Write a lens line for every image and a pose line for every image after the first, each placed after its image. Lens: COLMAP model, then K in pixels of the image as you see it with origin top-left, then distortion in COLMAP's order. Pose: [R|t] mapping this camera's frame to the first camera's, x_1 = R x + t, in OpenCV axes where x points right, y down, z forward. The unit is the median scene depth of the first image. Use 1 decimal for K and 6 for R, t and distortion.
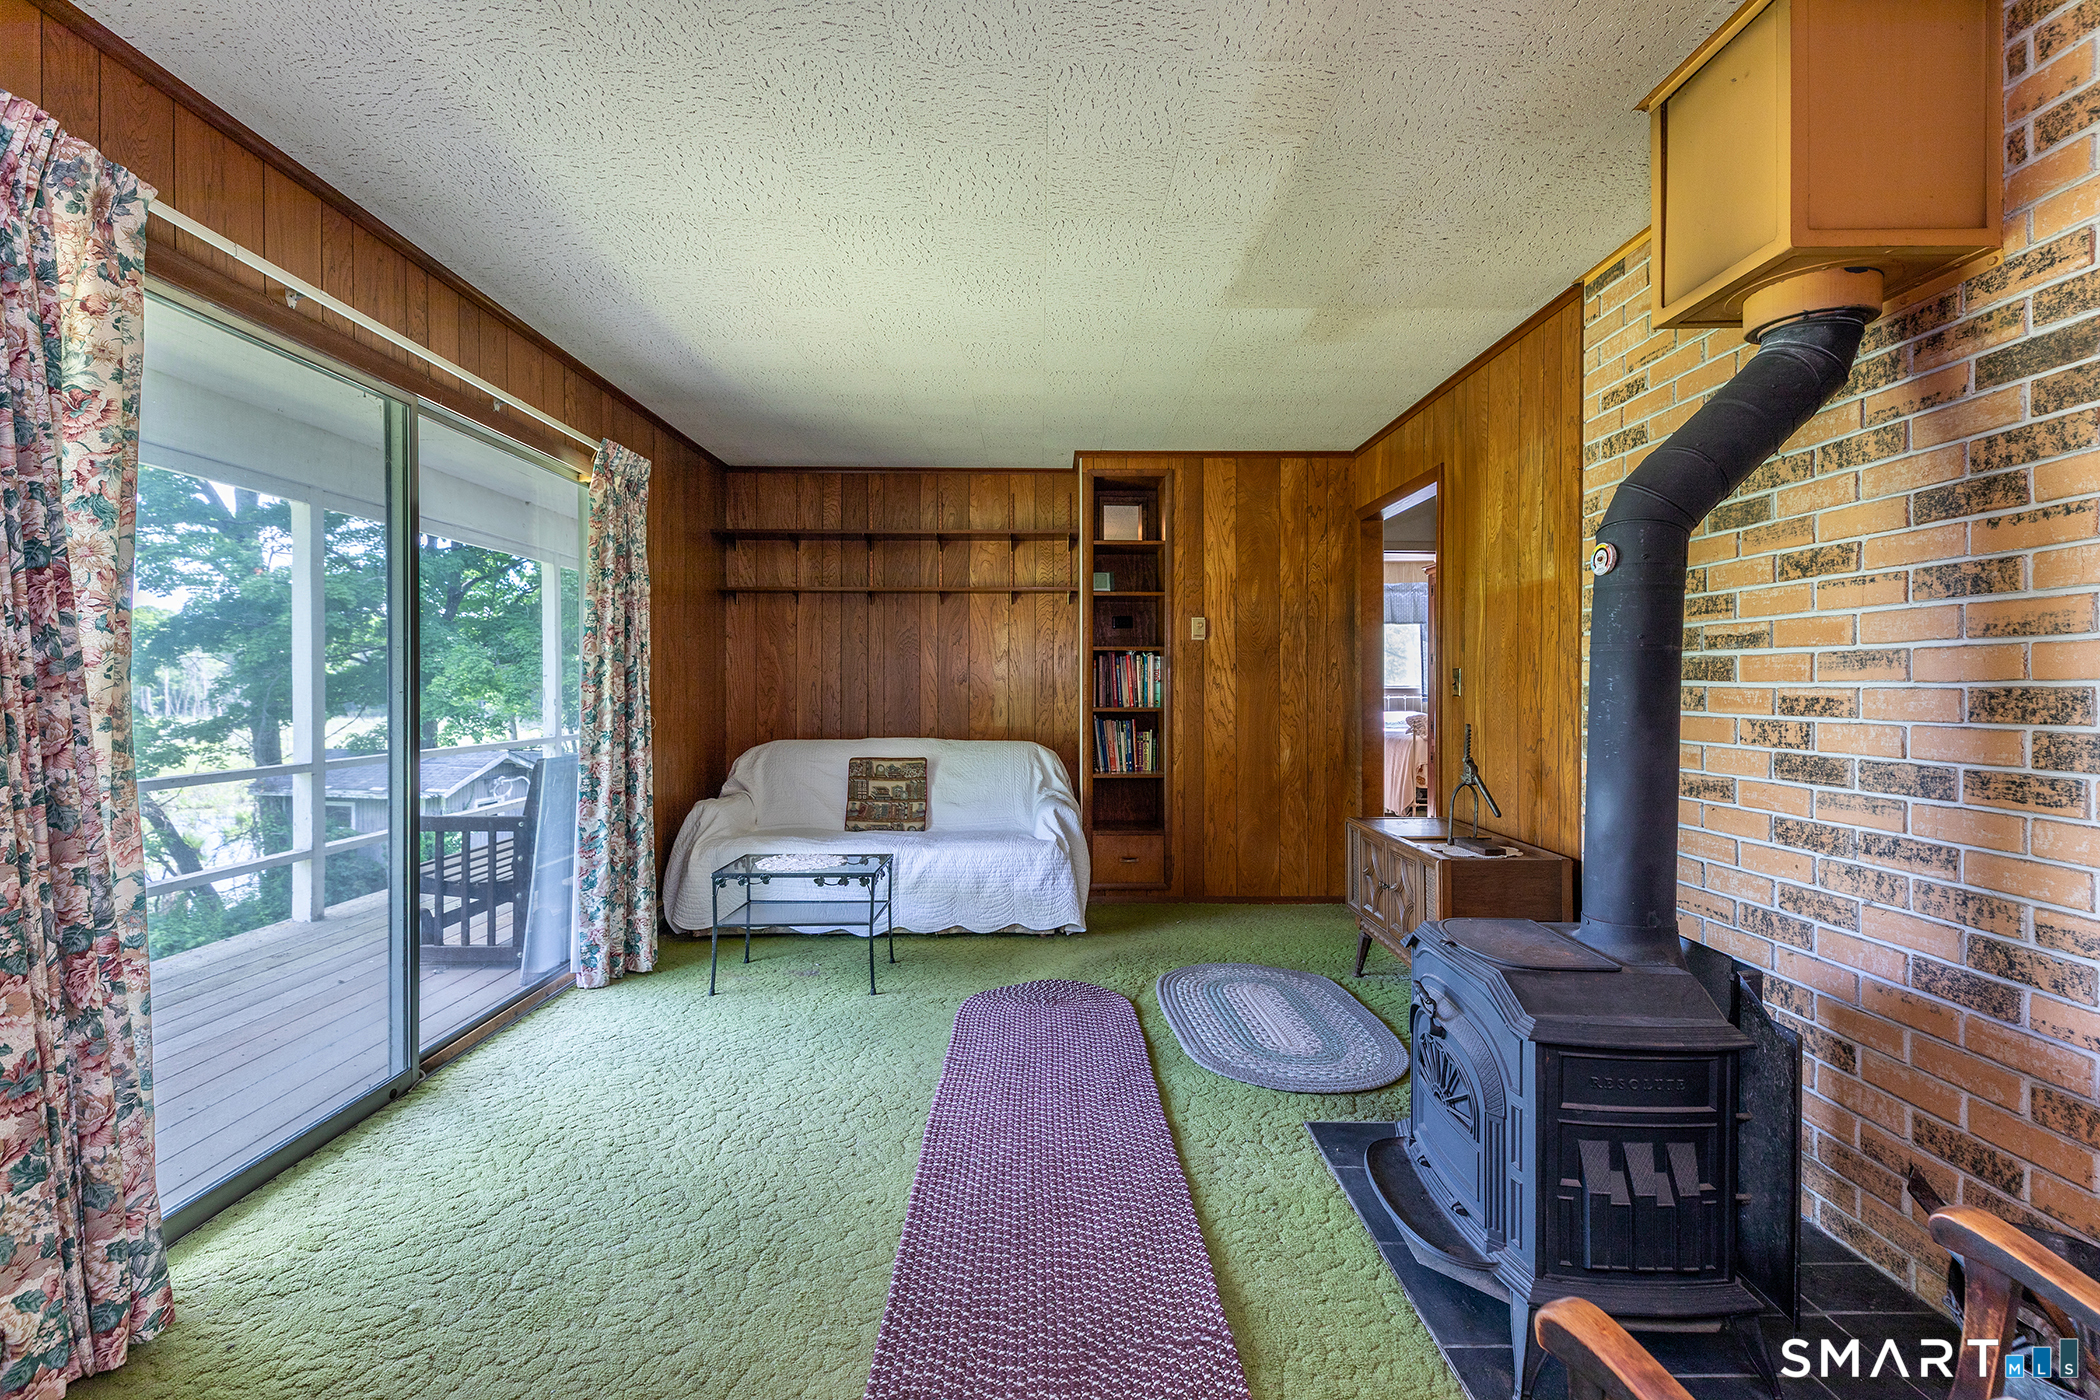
lens RADIAL K [[927.0, 0, 1047.8], [0, 927.0, 695.9], [0, 0, 1]] dist [0.024926, -0.007342]
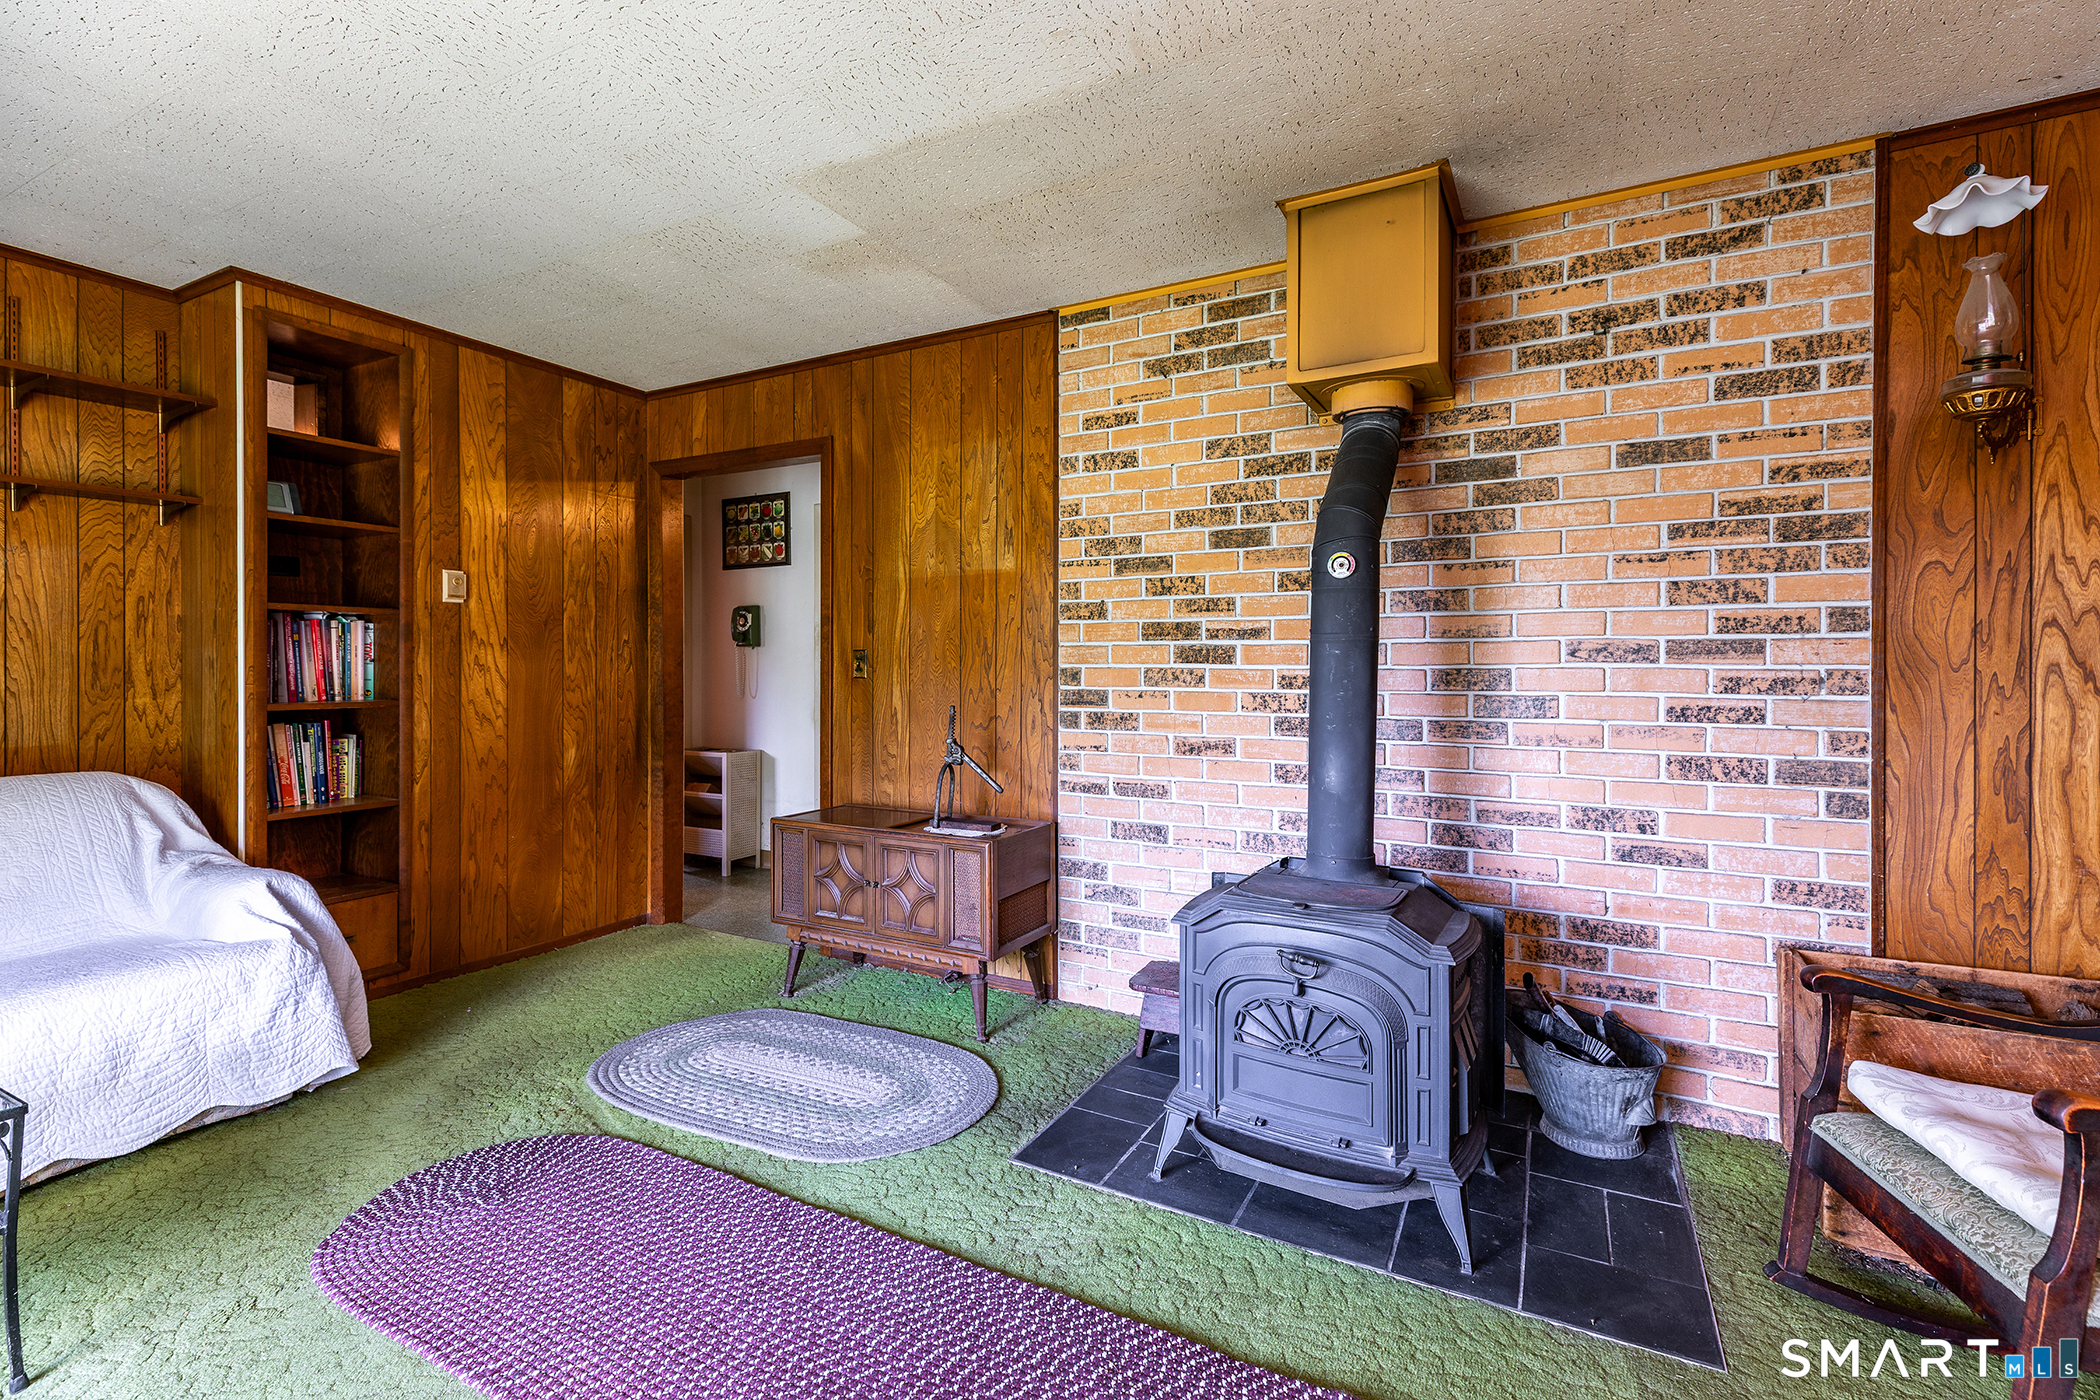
lens RADIAL K [[927.0, 0, 1038.6], [0, 927.0, 673.9], [0, 0, 1]] dist [0.024926, -0.007342]
pose [[0.490961, -0.006773, 0.871155, -0.391521], [0.010135, 0.999947, 0.002063, -0.005531], [-0.871123, 0.007816, 0.491003, 0.437740]]
